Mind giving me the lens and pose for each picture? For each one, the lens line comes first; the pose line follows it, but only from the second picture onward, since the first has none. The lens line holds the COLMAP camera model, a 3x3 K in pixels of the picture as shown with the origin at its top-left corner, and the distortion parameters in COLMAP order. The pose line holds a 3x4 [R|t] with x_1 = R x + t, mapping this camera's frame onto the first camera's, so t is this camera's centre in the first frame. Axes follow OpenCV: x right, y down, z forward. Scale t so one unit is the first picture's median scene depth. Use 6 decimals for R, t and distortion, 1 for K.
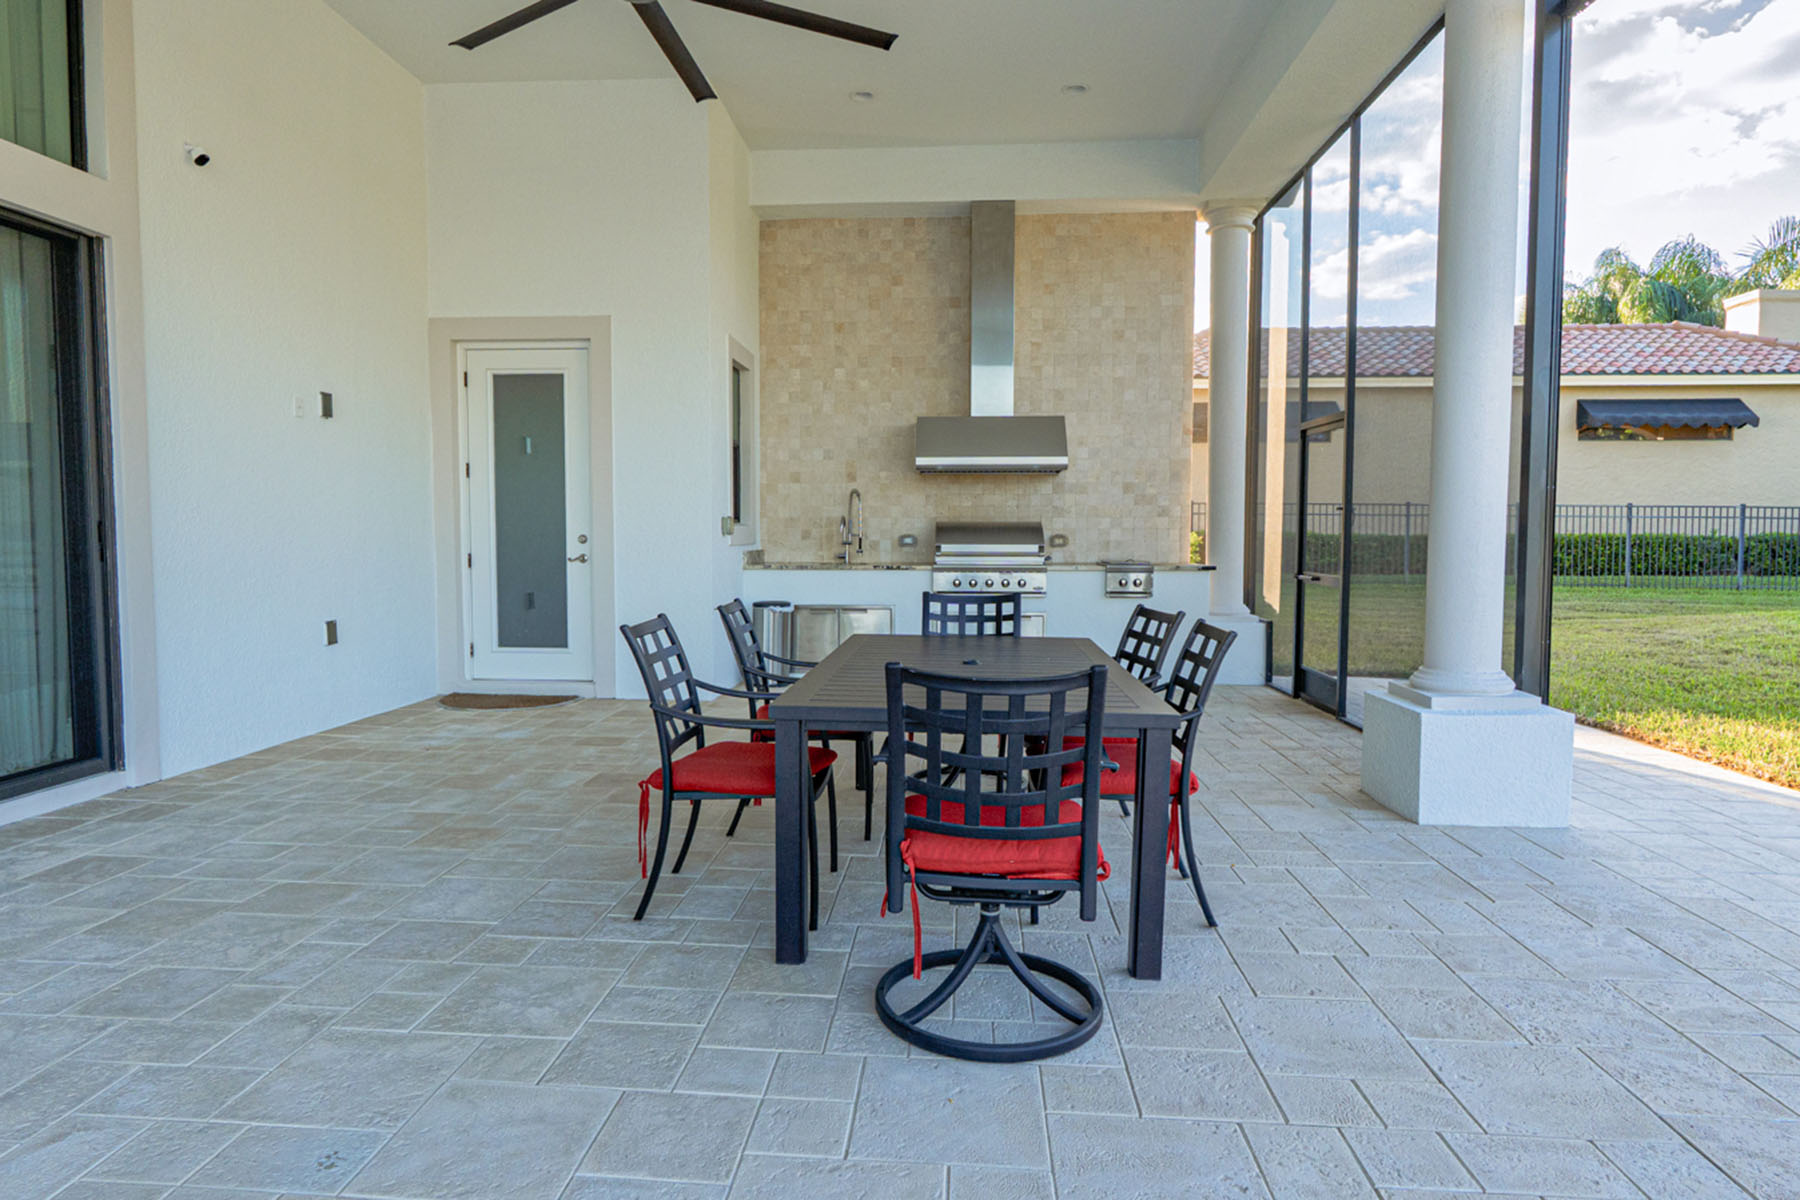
lens RADIAL K [[1028.4, 0, 881.2], [0, 1028.4, 595.1], [0, 0, 1]] dist [-0.008210, 0.000354]
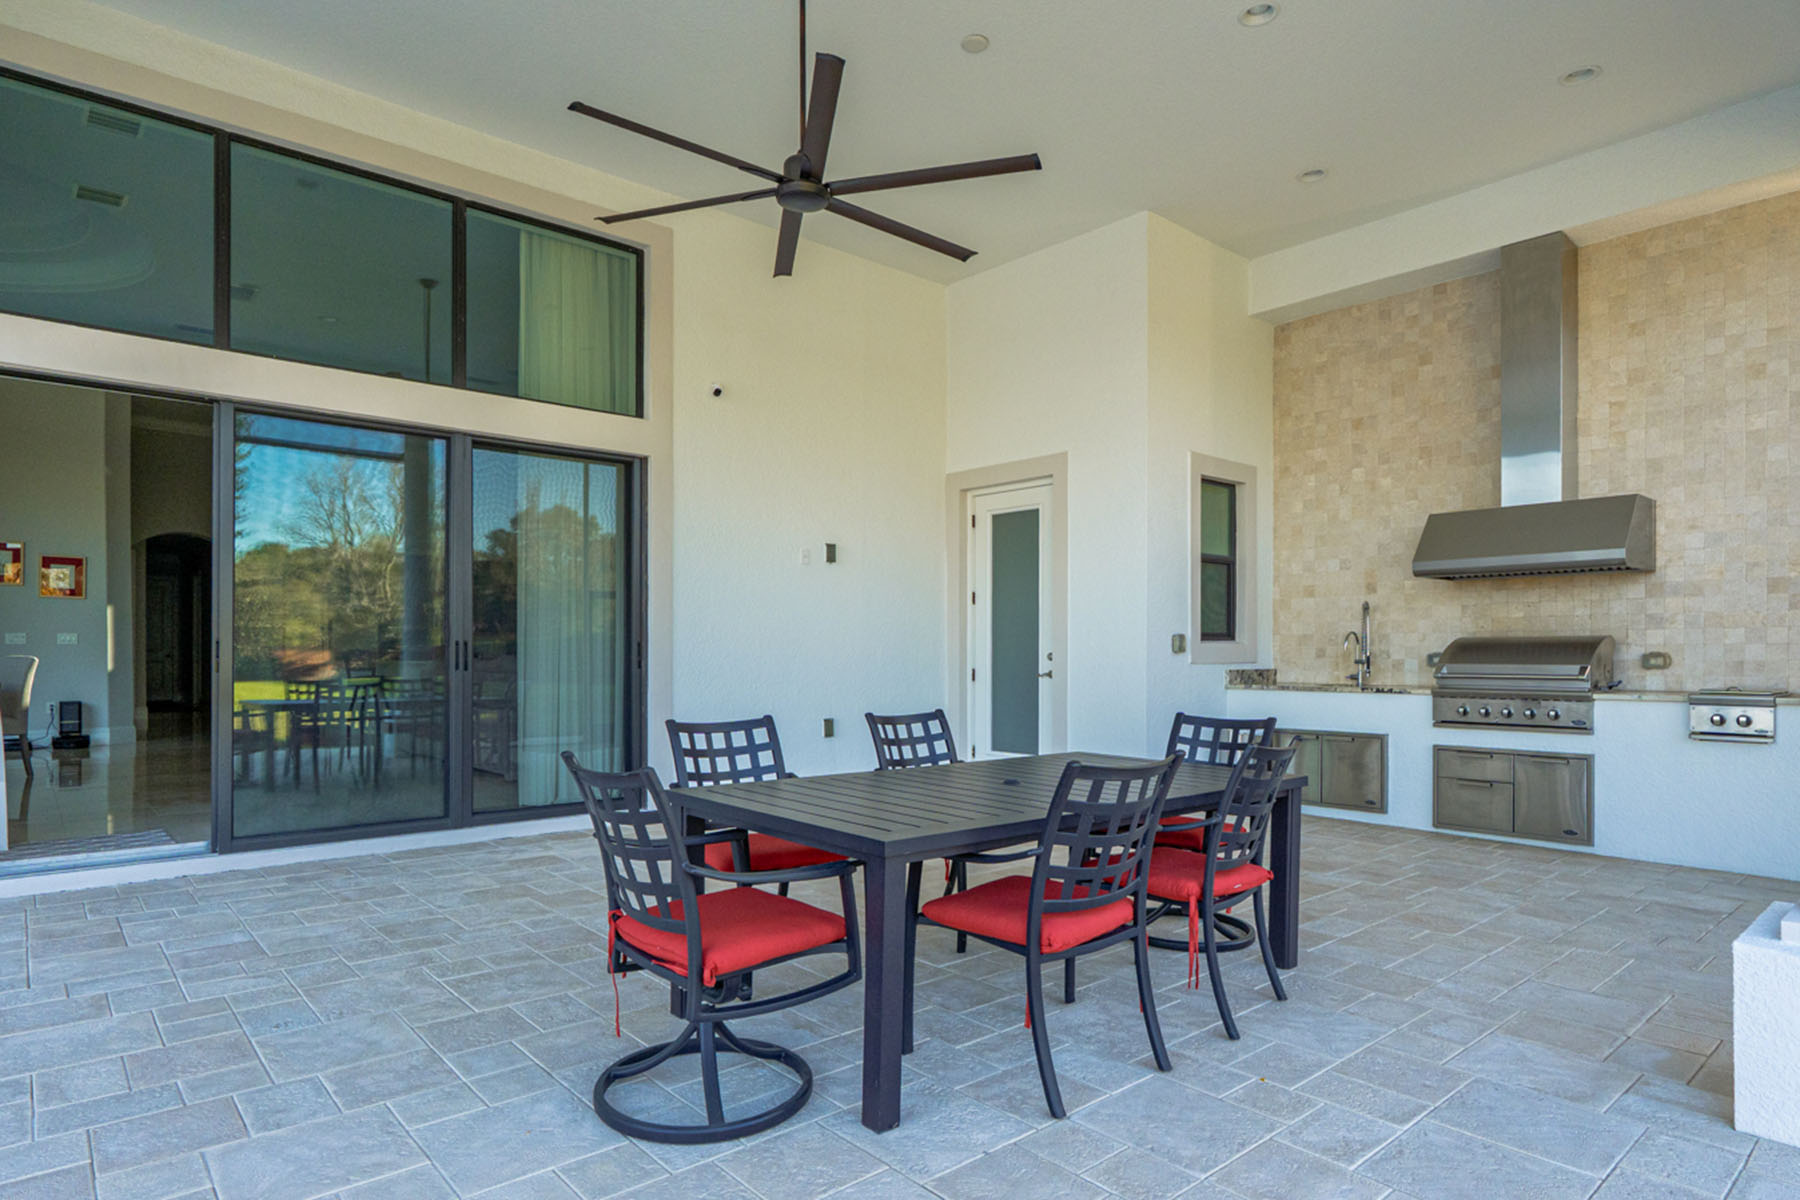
lens RADIAL K [[989.9, 0, 901.8], [0, 989.9, 657.4], [0, 0, 1]] dist [-0.005904, 0.001086]
pose [[0.715690, 0.001999, -0.698415, 0.281962], [-0.042261, 0.998287, -0.040449, -0.003619], [0.697138, 0.058465, 0.714549, 0.114779]]
